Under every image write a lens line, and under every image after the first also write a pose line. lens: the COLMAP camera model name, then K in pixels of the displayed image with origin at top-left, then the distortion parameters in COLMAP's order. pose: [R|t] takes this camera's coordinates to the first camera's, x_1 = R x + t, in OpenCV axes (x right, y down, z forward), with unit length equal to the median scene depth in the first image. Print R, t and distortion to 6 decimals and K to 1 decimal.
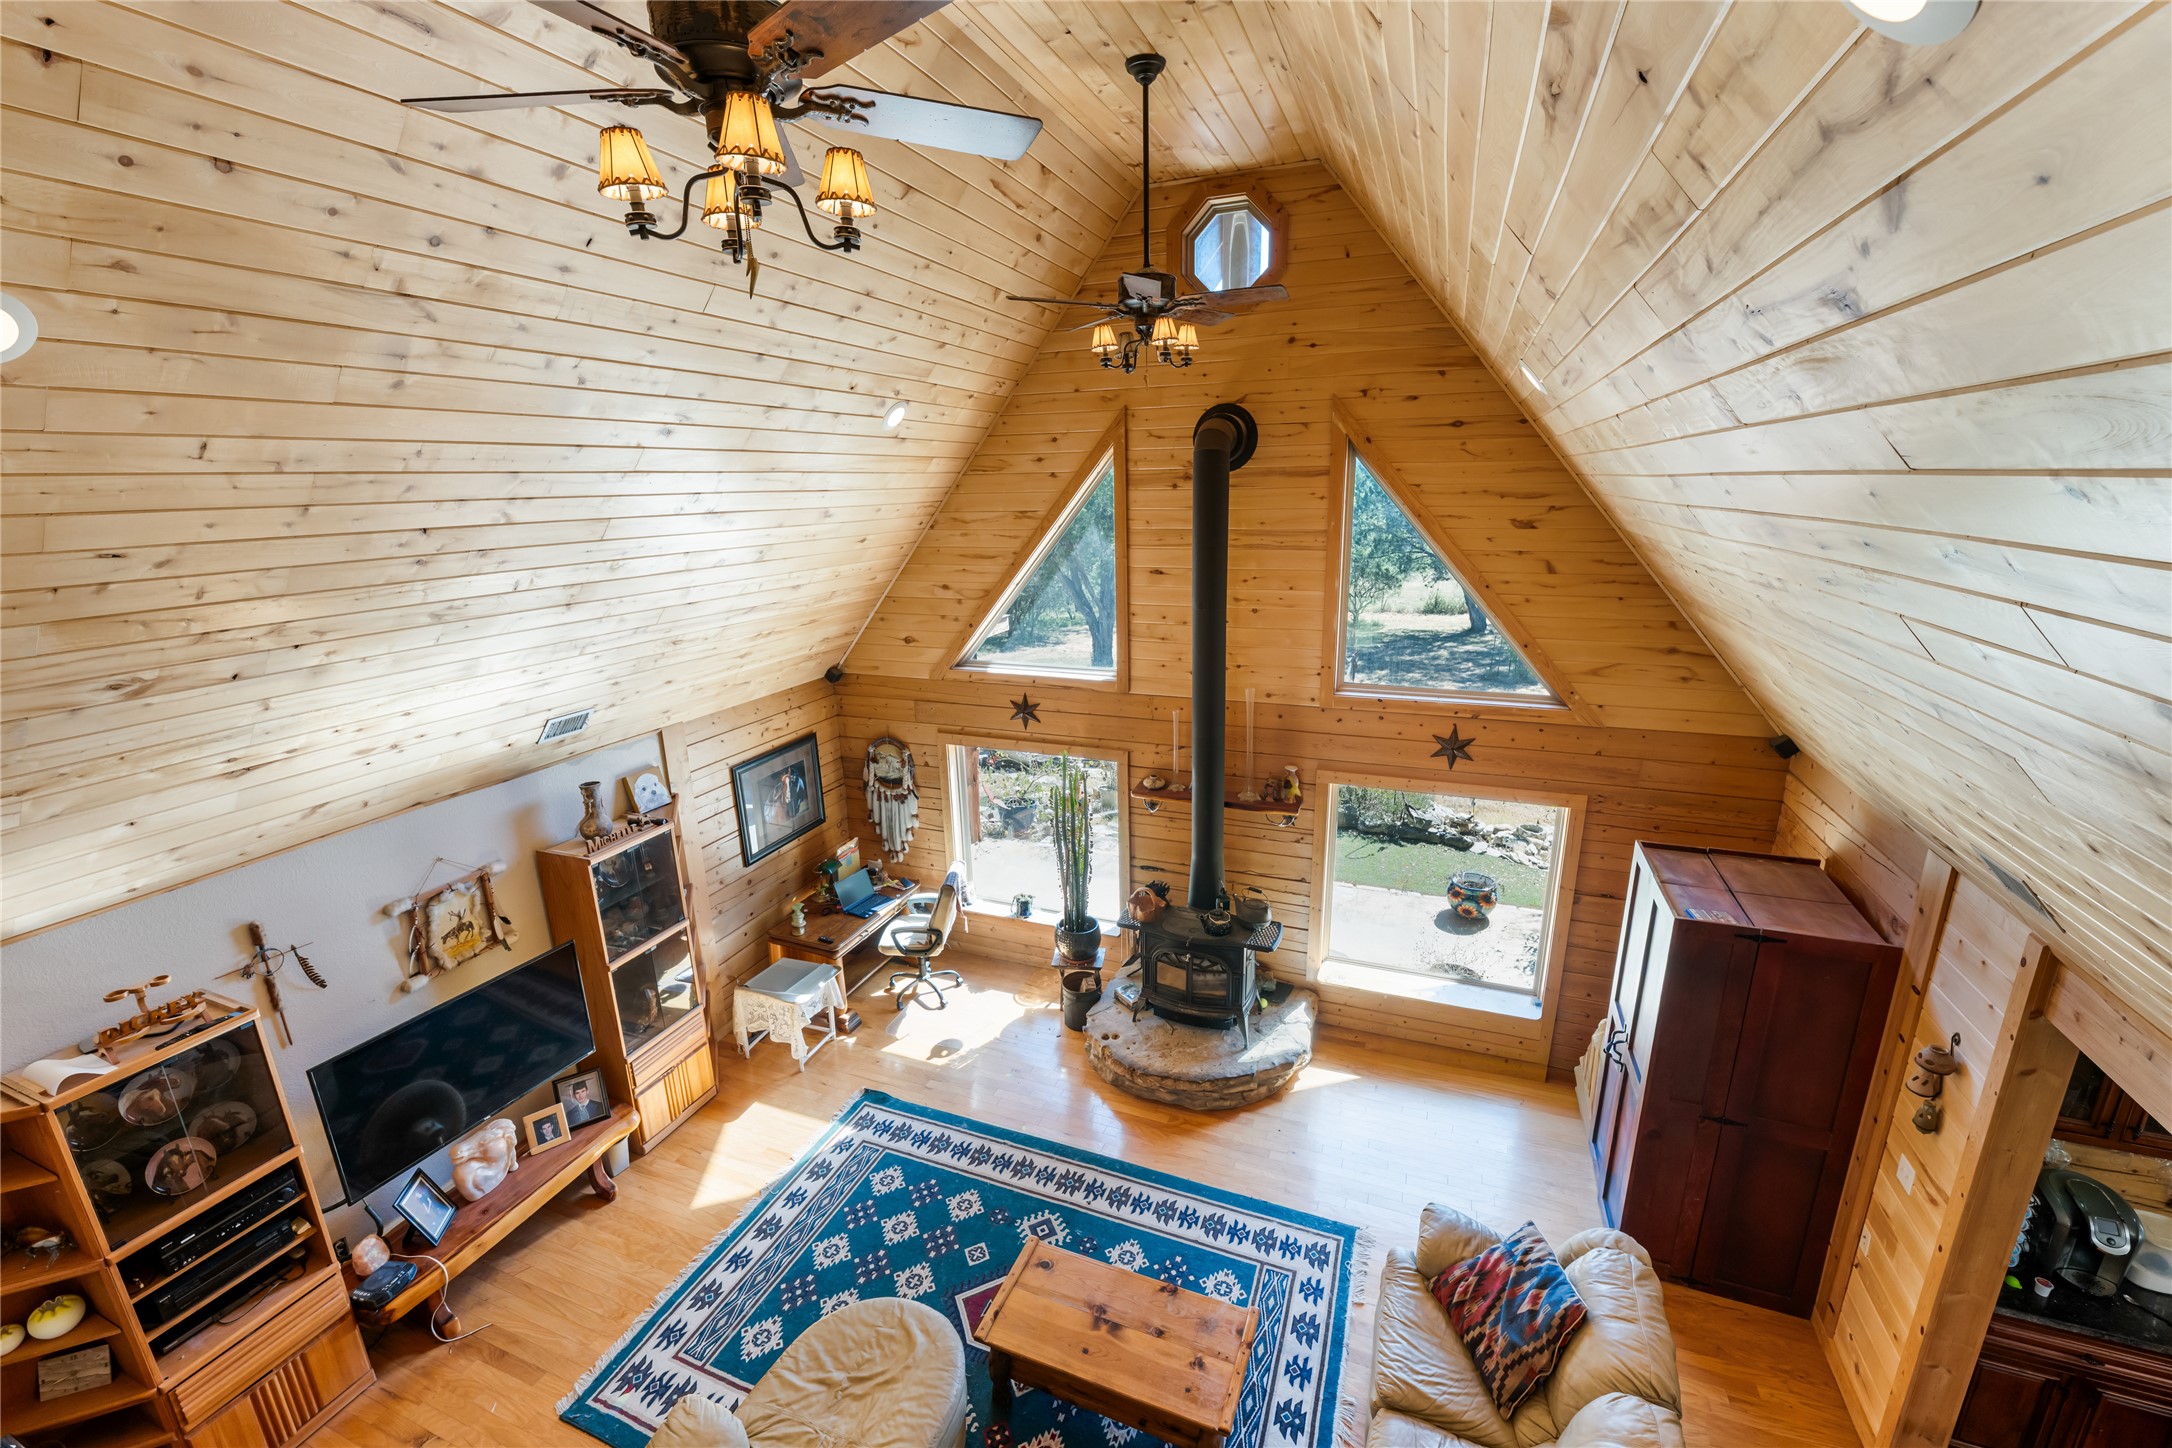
lens RADIAL K [[884.1, 0, 1056.0], [0, 884.1, 738.2], [0, 0, 1]] dist [0.000983, 0.000003]
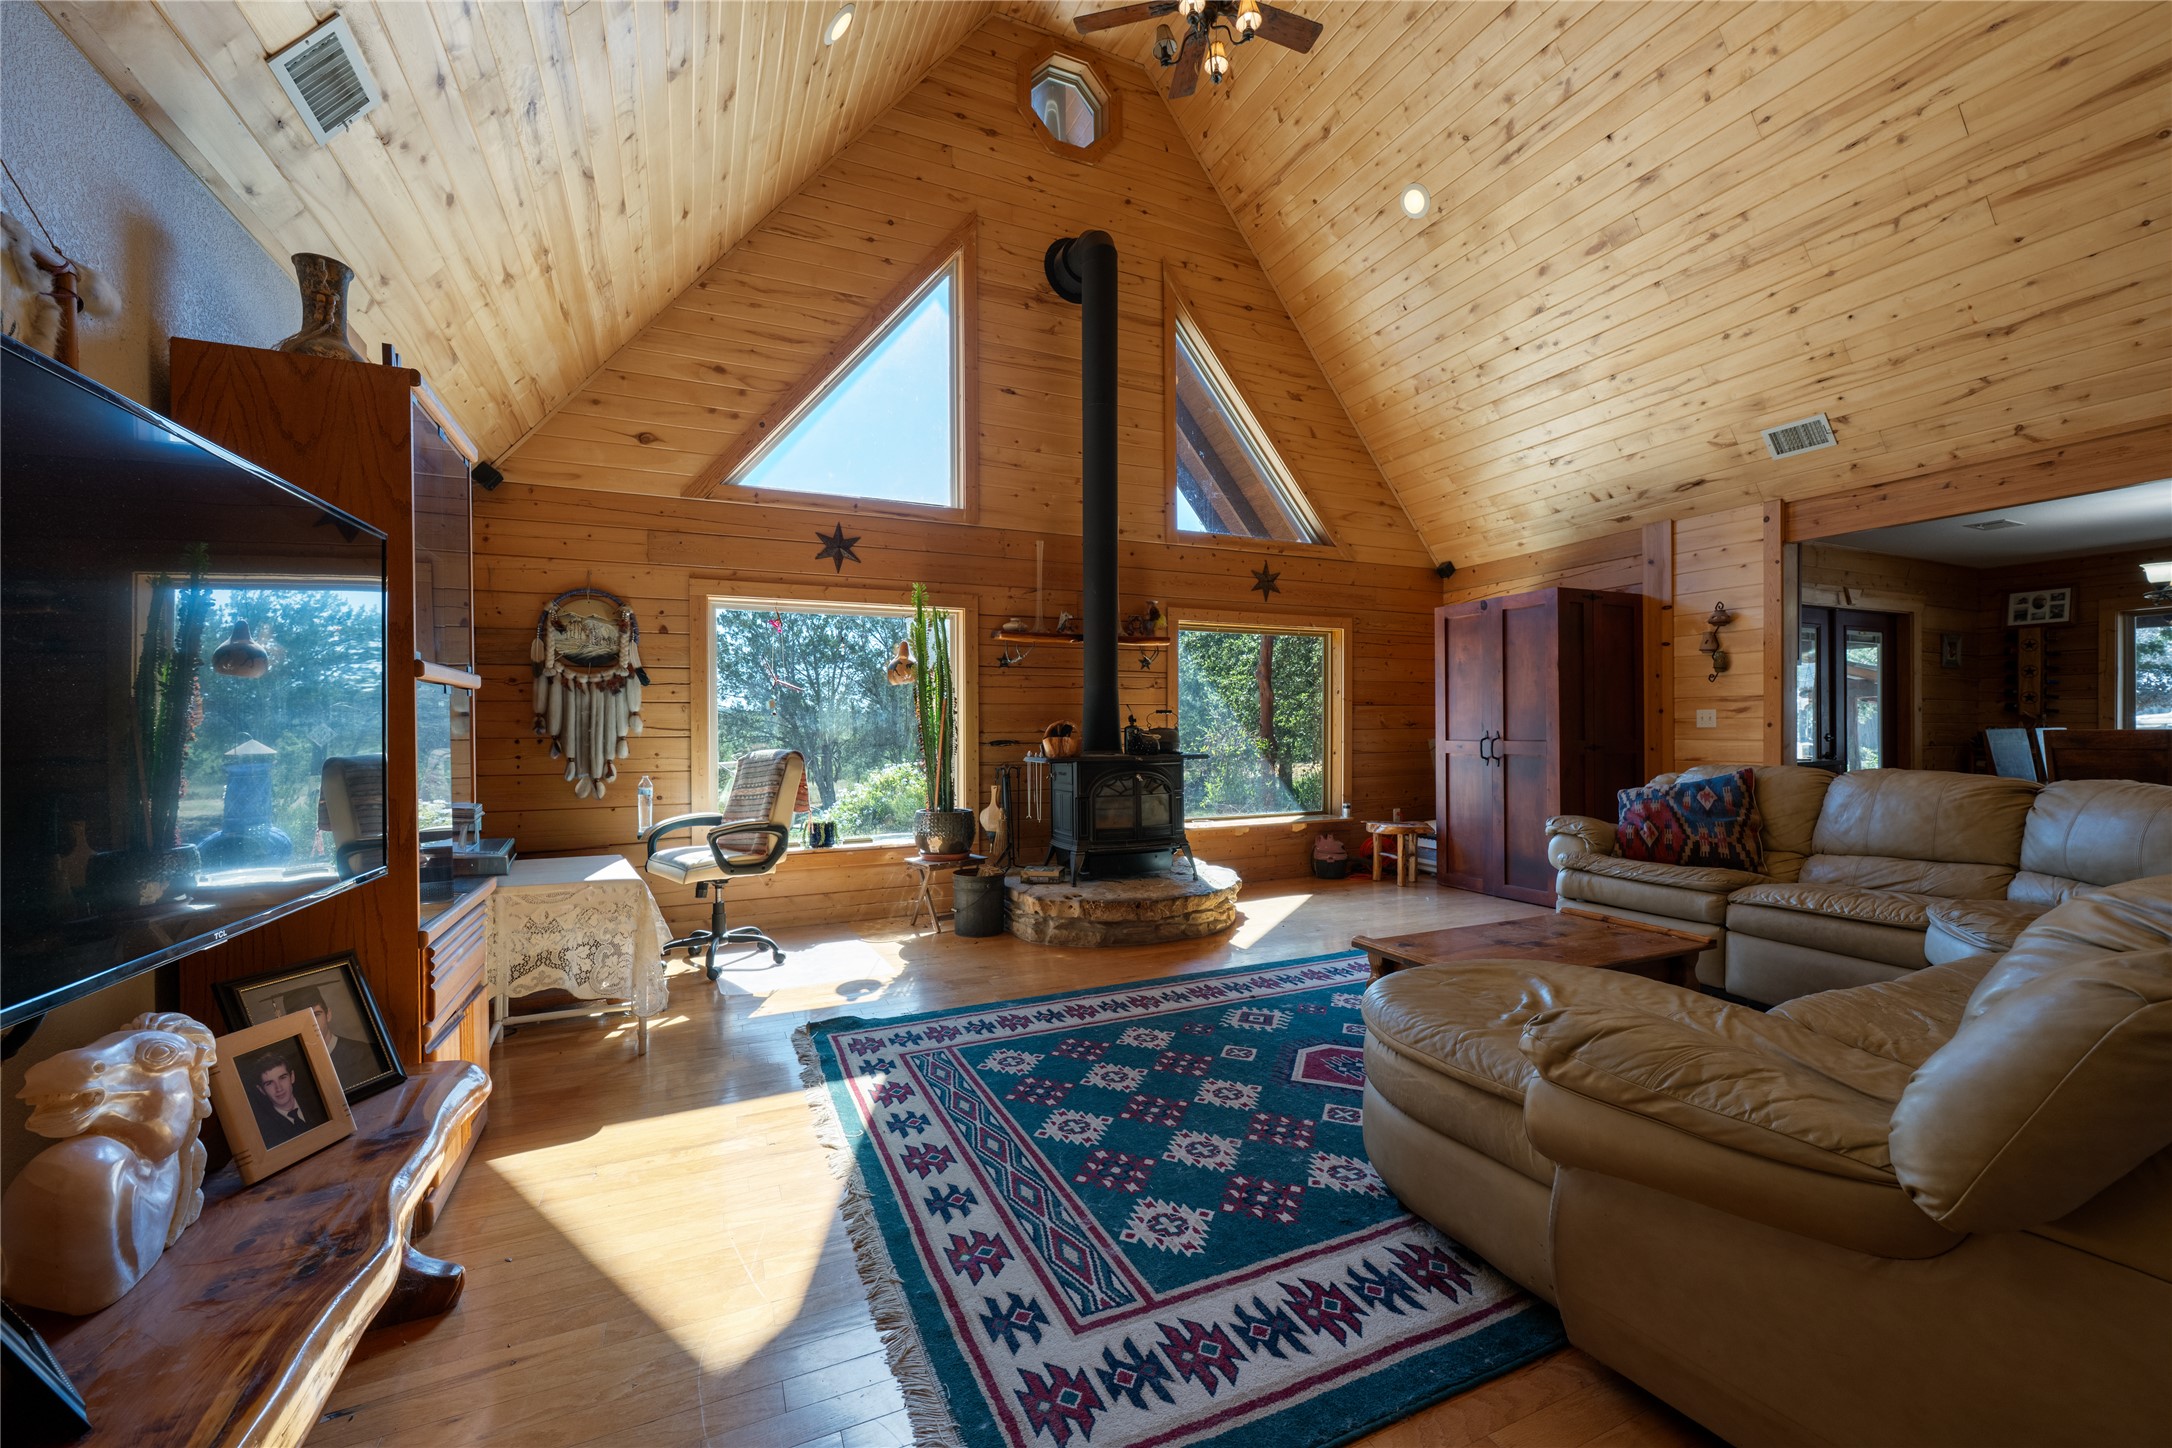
lens RADIAL K [[872.0, 0, 1083.7], [0, 872.0, 734.1], [0, 0, 1]] dist [-0.000014, 0.000080]
pose [[0.677970, 0.021494, 0.734775, -0.553809], [0.188093, 0.961224, -0.201669, 0.397069], [-0.710618, 0.274931, 0.647638, 0.510479]]
